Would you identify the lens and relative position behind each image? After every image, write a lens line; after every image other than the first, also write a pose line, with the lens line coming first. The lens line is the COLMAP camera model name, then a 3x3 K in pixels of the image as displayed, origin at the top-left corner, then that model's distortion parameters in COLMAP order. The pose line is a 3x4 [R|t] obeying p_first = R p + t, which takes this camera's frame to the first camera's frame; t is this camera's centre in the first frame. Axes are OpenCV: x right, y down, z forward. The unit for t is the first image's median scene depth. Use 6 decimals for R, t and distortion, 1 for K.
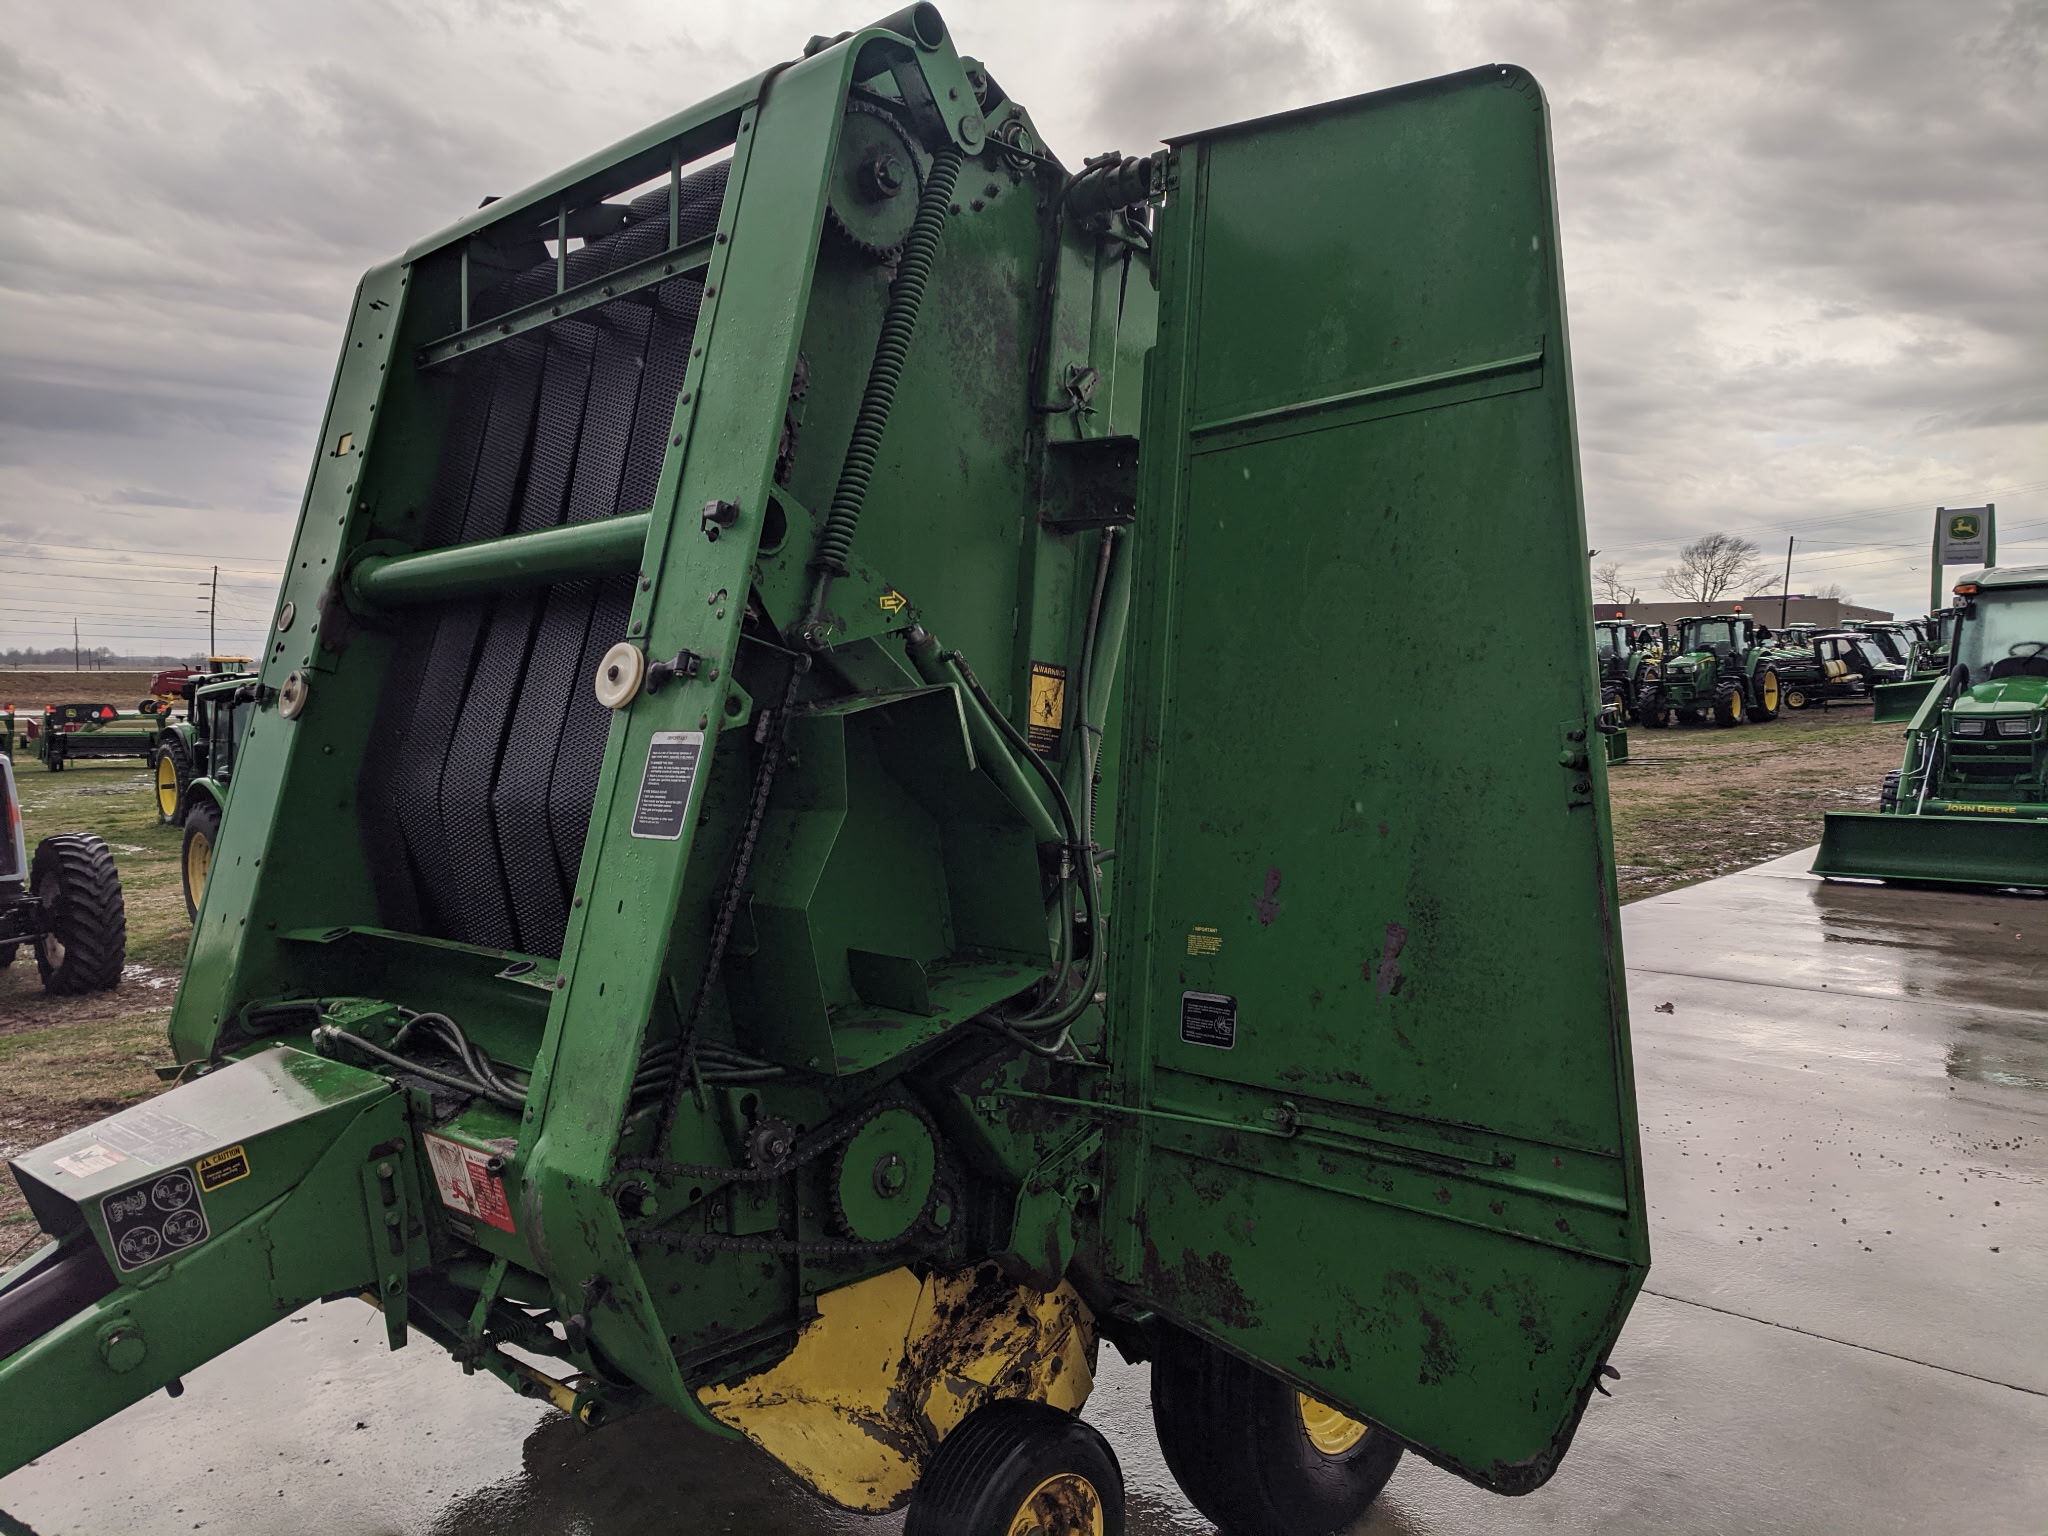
lens RADIAL K [[1524.9, 0, 1015.7], [0, 1524.9, 713.5], [0, 0, 1]] dist [0.010312, 0.003100]
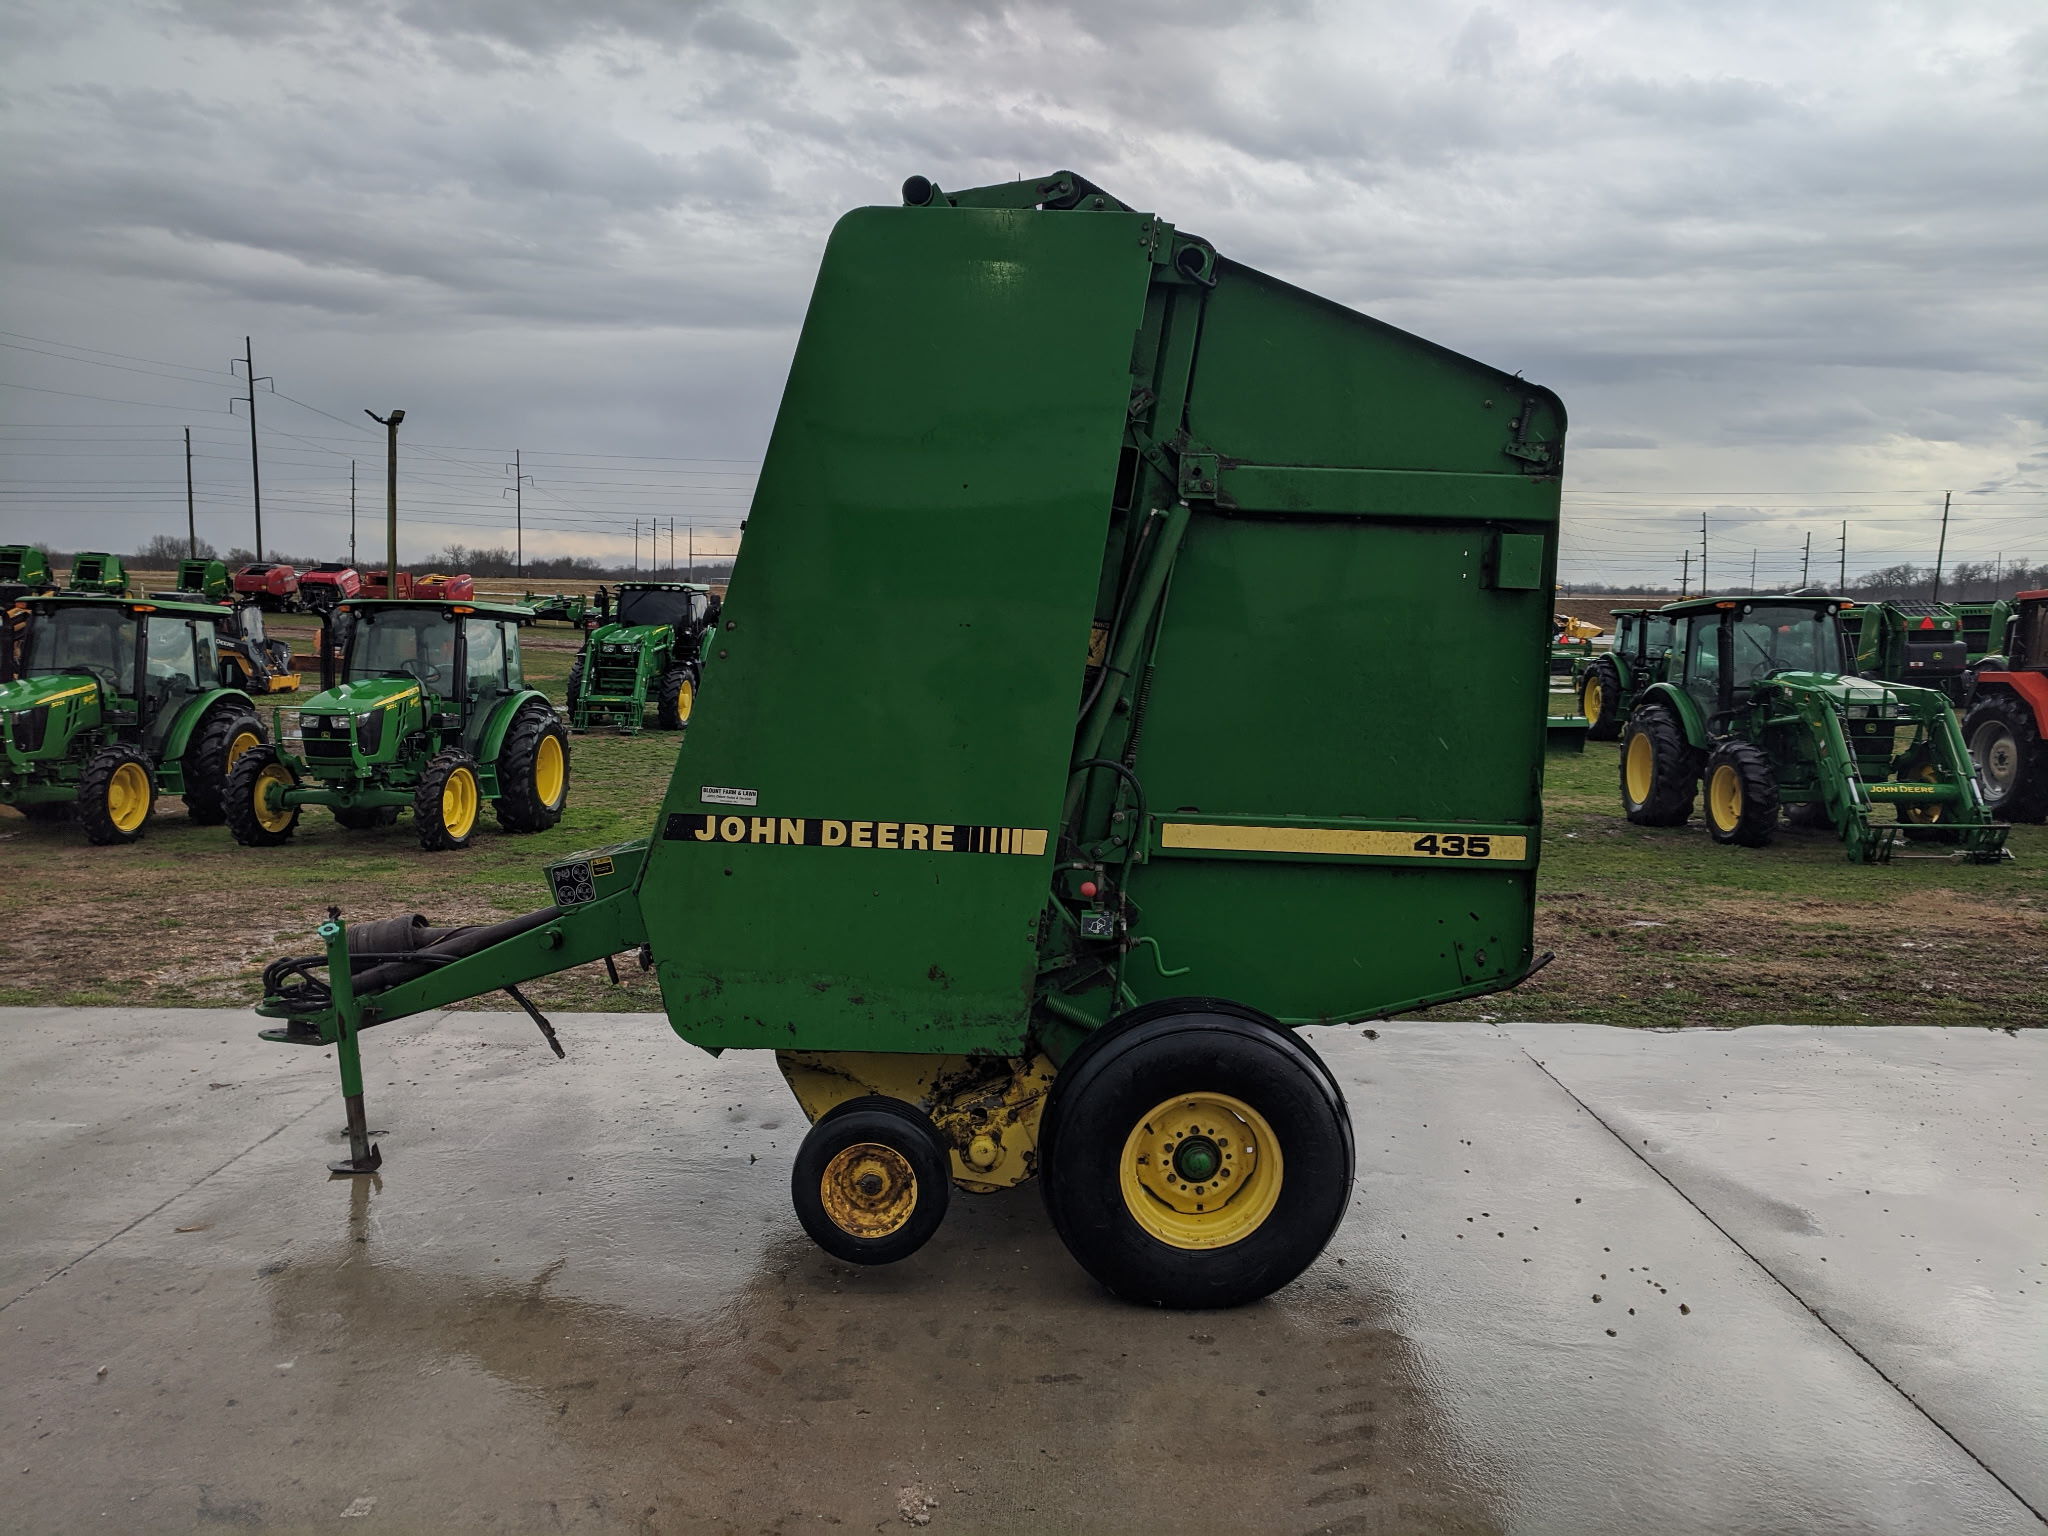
lens RADIAL K [[1528.3, 0, 1005.9], [0, 1528.3, 719.7], [0, 0, 1]] dist [0.000318, 0.011887]
pose [[0.671620, 0.070777, -0.737507, 0.967098], [-0.032519, 0.997283, 0.066094, -0.029584], [0.740182, -0.020407, 0.672097, 0.048947]]
